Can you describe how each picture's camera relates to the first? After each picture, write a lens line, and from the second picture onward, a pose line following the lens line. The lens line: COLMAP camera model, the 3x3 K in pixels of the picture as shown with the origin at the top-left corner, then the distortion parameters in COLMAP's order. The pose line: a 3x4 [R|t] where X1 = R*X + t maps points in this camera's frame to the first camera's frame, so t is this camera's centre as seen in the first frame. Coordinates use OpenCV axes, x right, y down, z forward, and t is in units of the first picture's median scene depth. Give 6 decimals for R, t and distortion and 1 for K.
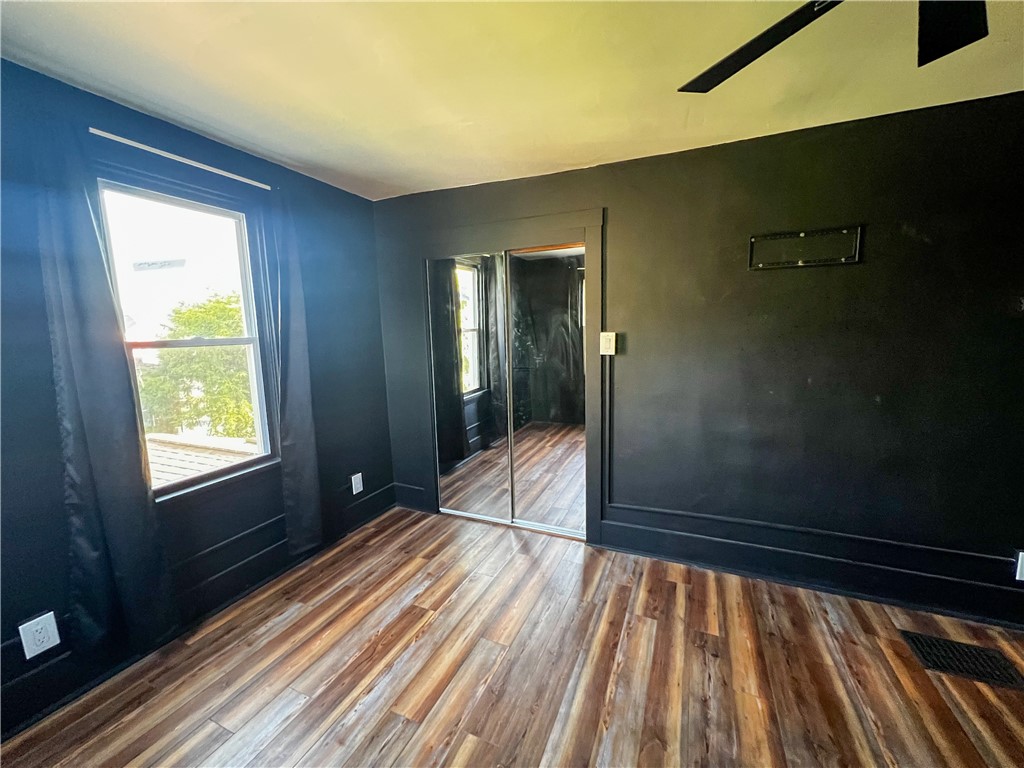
lens RADIAL K [[414.3, 0, 503.2], [0, 414.3, 381.7], [0, 0, 1]] dist [0.001549, -0.000276]
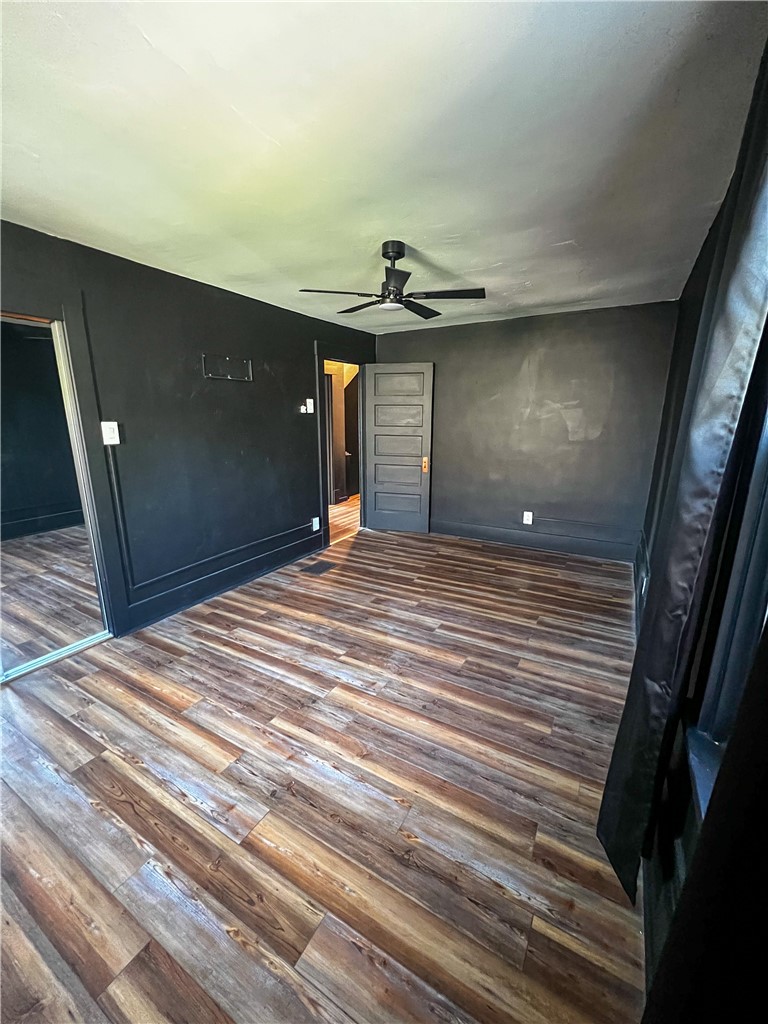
lens RADIAL K [[412.6, 0, 392.3], [0, 412.6, 512.1], [0, 0, 1]] dist [-0.004372, 0.001011]
pose [[0.087894, -0.206035, 0.974589, -0.927935], [0.124576, 0.972968, 0.194457, -0.018510], [-0.988309, 0.104319, 0.111185, 0.298066]]
